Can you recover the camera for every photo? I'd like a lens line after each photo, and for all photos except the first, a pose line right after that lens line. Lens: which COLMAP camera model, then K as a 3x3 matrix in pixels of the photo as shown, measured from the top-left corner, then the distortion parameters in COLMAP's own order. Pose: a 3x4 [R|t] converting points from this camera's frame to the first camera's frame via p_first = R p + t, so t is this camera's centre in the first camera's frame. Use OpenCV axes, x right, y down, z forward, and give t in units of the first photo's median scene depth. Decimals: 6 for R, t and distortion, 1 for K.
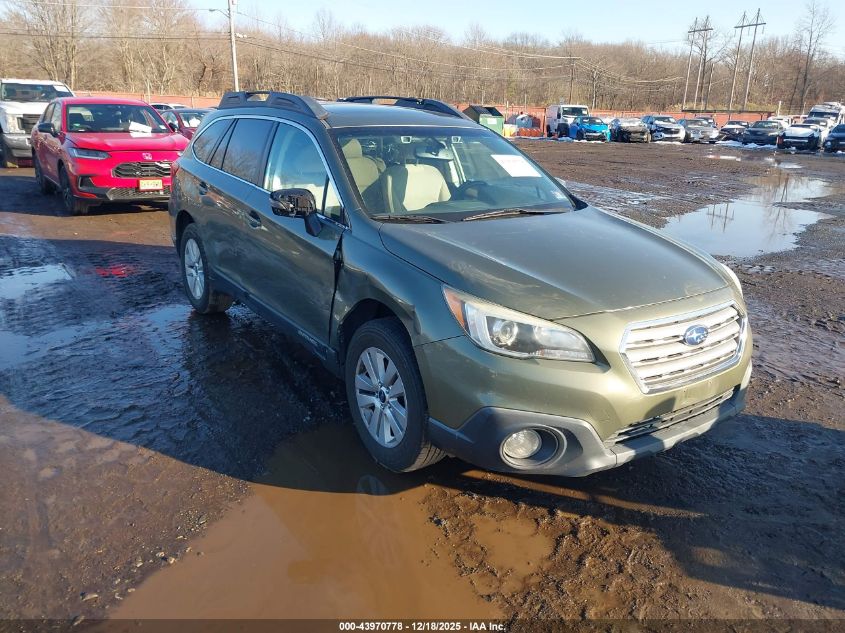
lens RADIAL K [[689.8, 0, 418.4], [0, 689.8, 321.1], [0, 0, 1]] dist [0.011525, -0.009999]
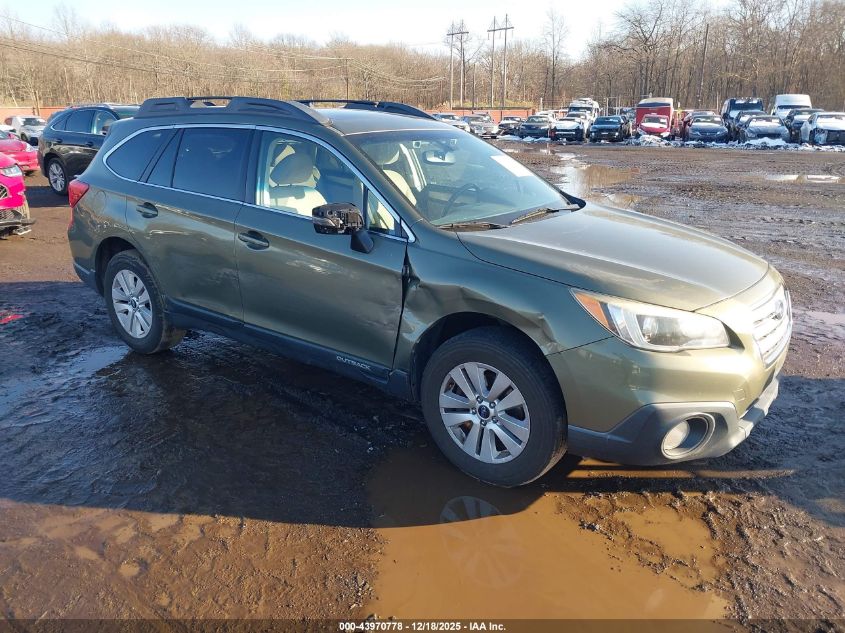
lens RADIAL K [[689.8, 0, 418.4], [0, 689.8, 321.1], [0, 0, 1]] dist [0.011525, -0.009999]
pose [[0.943309, -0.118484, 0.310049, -0.267661], [0.118846, 0.992753, 0.017795, -0.028100], [-0.309910, 0.020062, 0.950554, 0.071419]]
